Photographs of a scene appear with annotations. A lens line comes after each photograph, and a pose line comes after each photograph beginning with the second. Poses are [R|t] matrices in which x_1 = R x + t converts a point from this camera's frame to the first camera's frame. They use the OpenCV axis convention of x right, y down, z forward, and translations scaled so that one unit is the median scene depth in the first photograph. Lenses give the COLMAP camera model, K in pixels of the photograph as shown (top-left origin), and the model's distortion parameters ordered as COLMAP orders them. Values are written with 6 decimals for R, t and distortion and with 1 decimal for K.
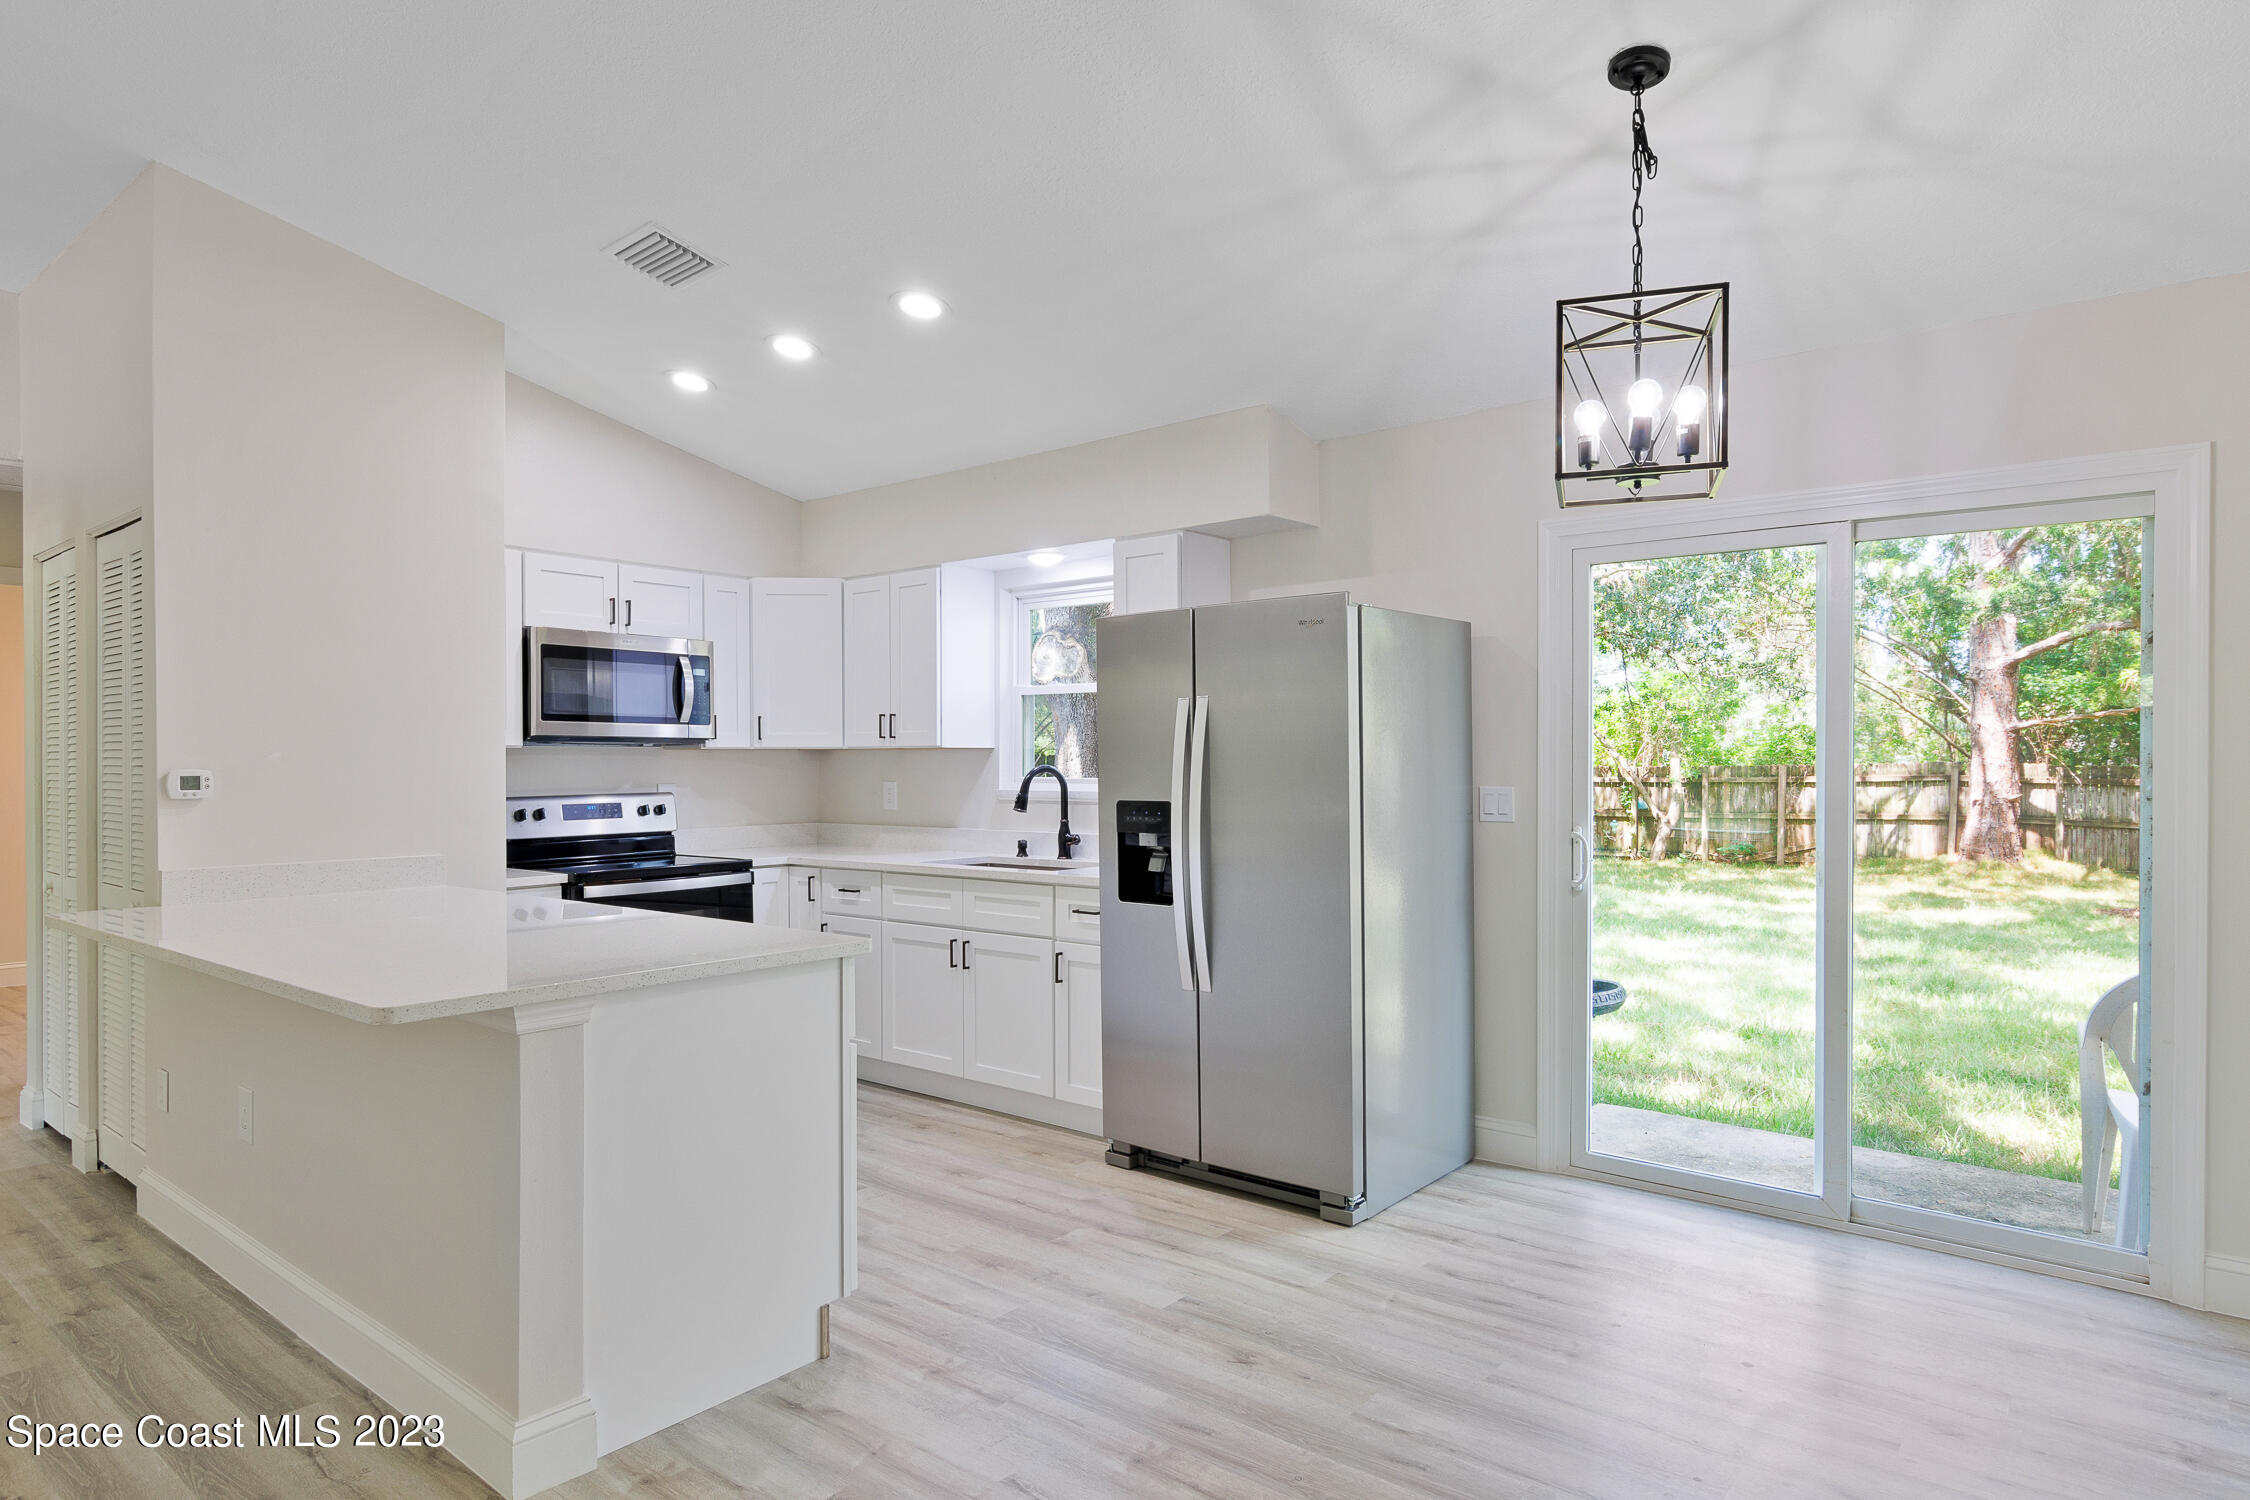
lens RADIAL K [[1267.4, 0, 1111.8], [0, 1267.4, 773.5], [0, 0, 1]] dist [0.001788, -0.002695]
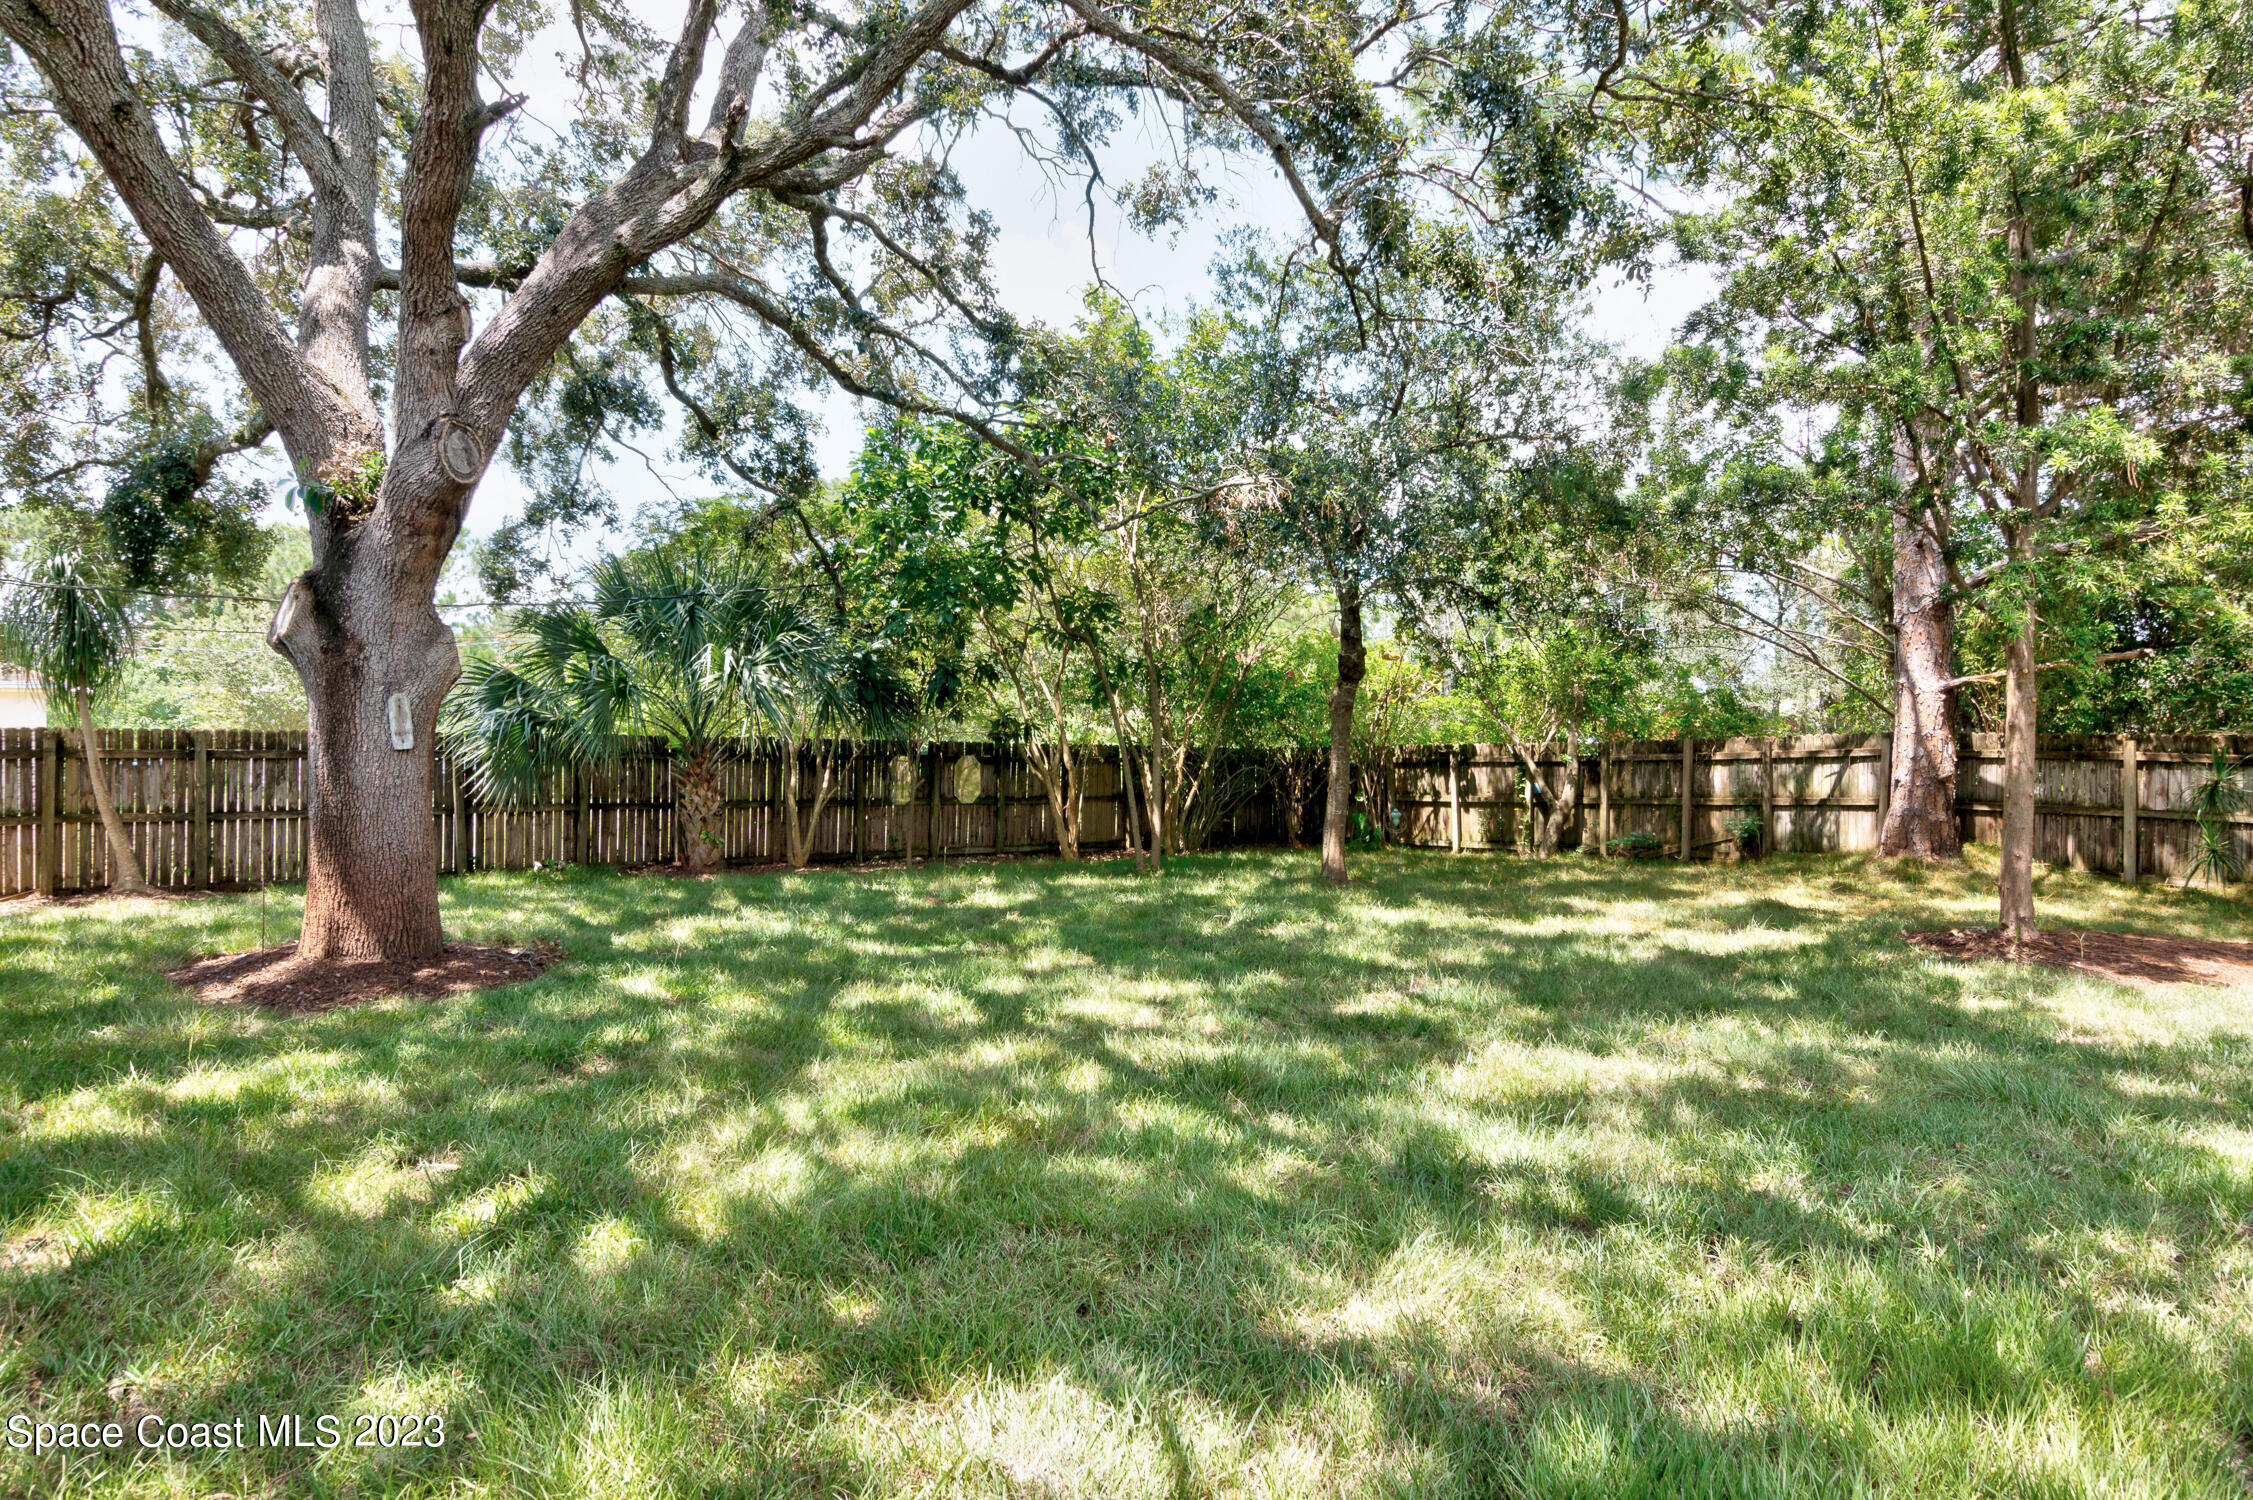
lens RADIAL K [[1269.1, 0, 1113.0], [0, 1269.1, 757.3], [0, 0, 1]] dist [0.001788, -0.002695]
pose [[0.992589, -0.012076, -0.120920, 0.984019], [0.012203, 0.999925, 0.000310, 0.002835], [0.120907, -0.001783, 0.992662, 0.547604]]
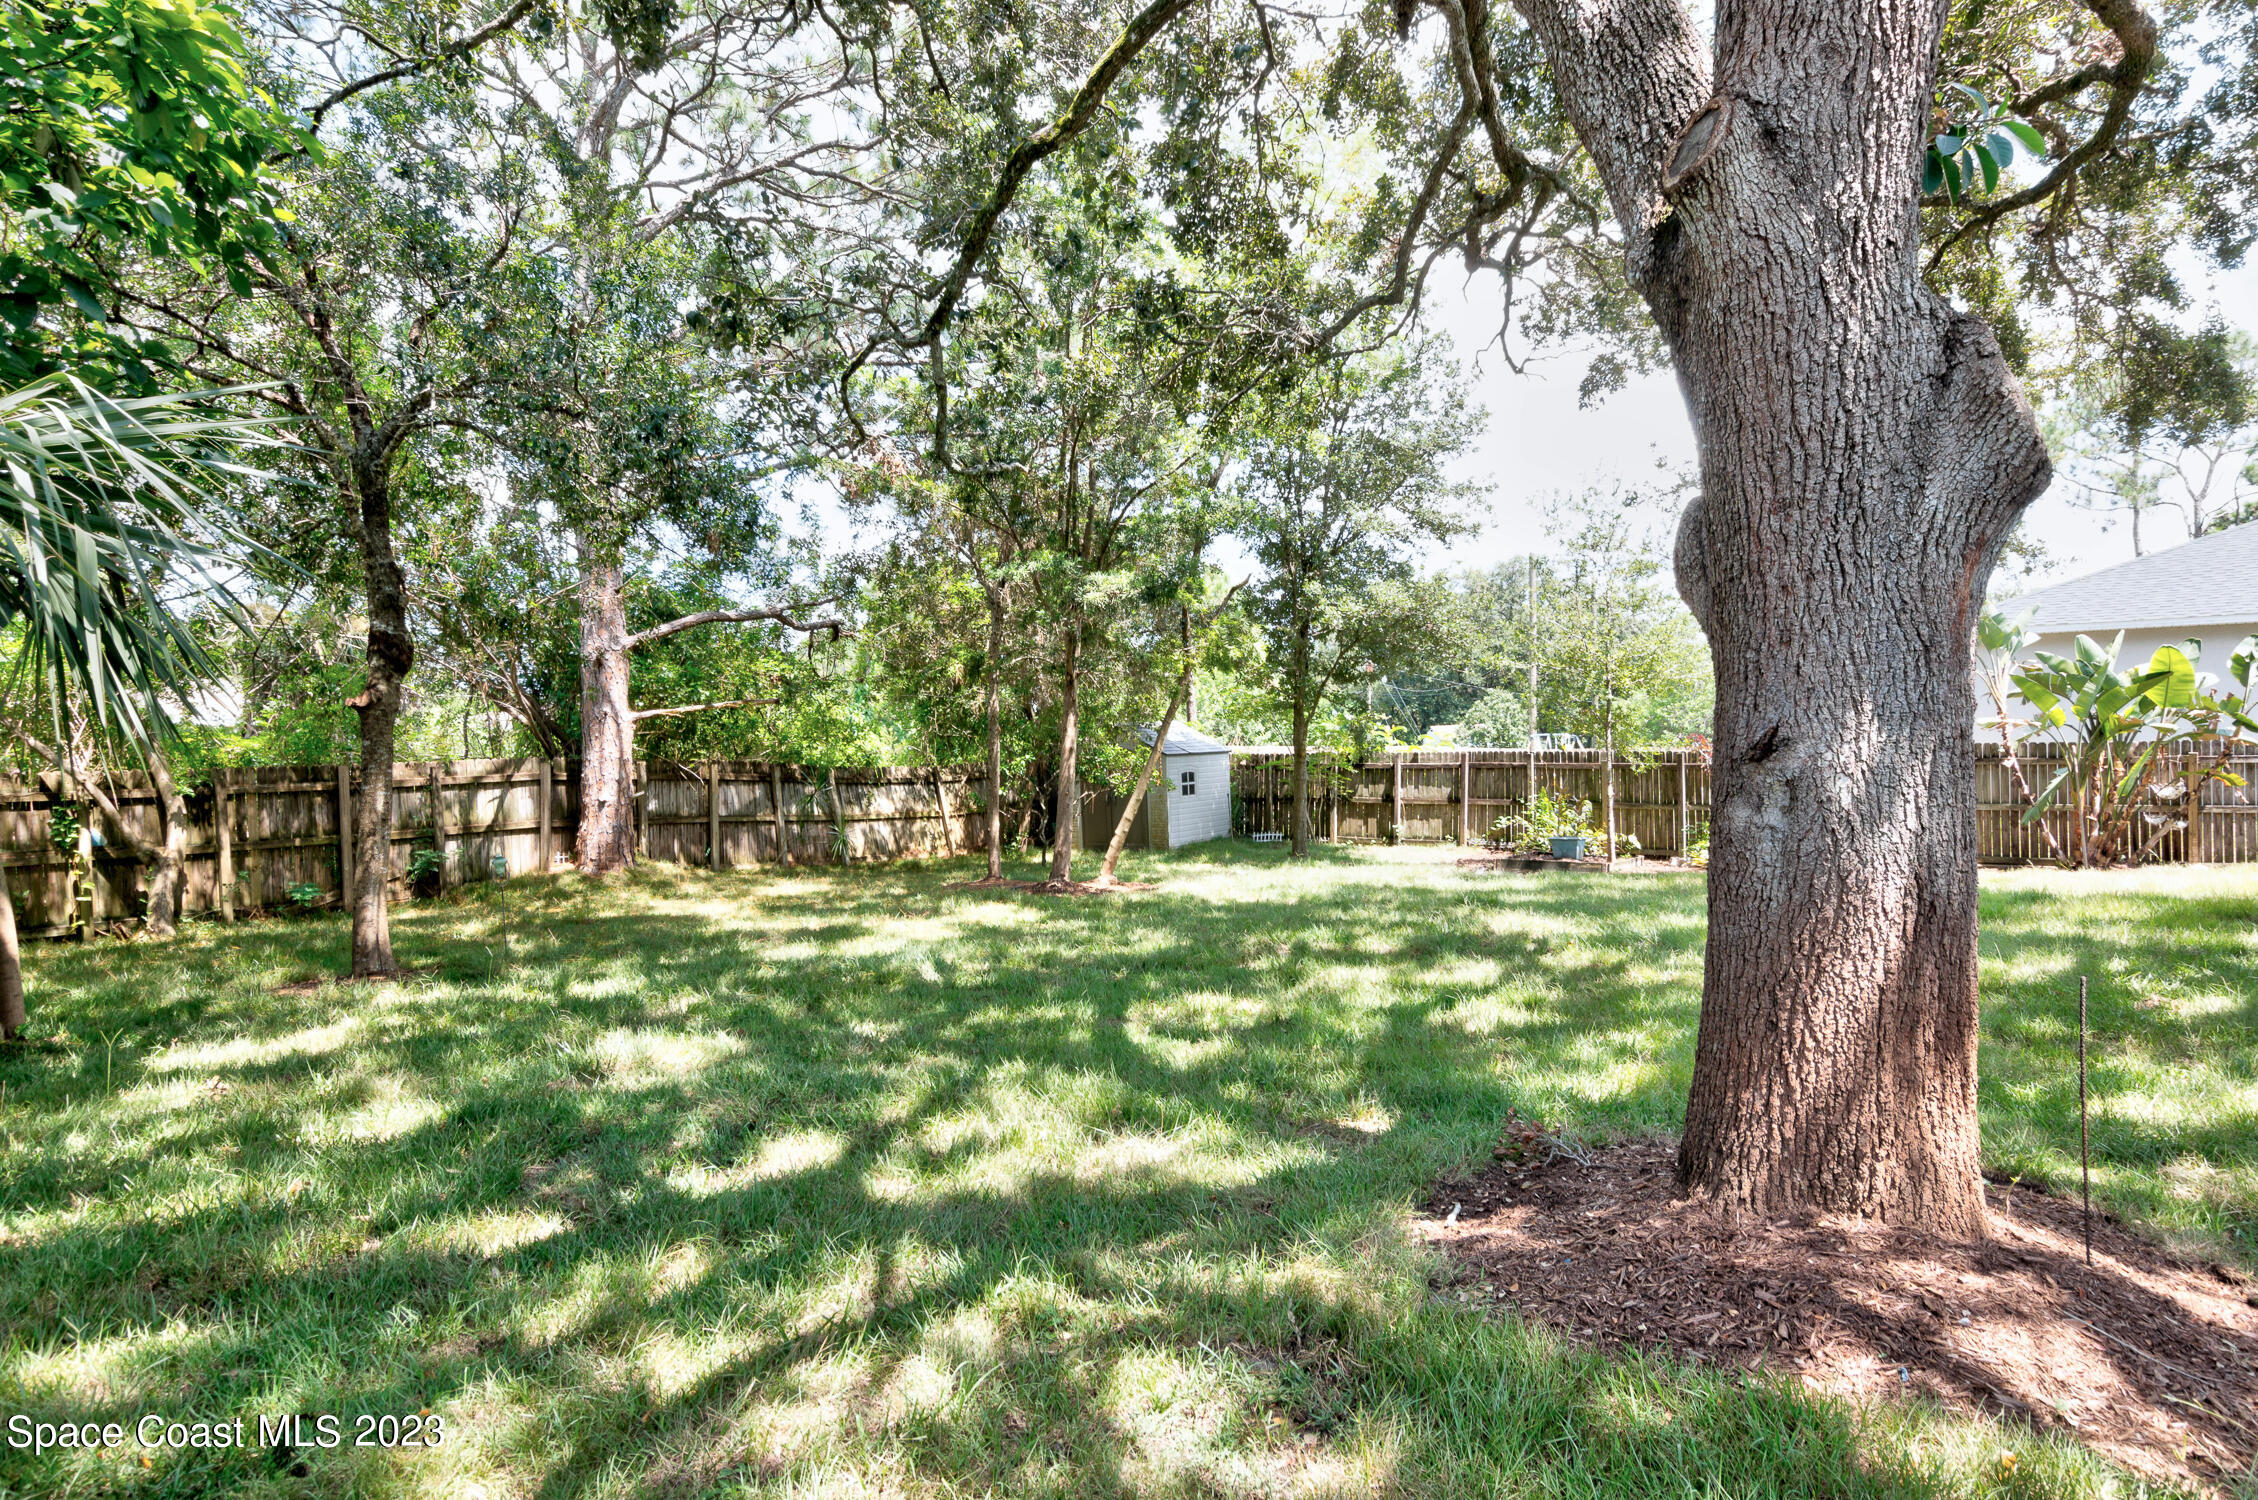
lens RADIAL K [[1271.9, 0, 1132.7], [0, 1271.9, 747.3], [0, 0, 1]] dist [0.001788, -0.002695]
pose [[-0.052123, 0.000152, 0.998641, -0.700713], [0.020115, 0.999797, 0.000898, -0.028910], [-0.998438, 0.020134, -0.052116, 2.316202]]
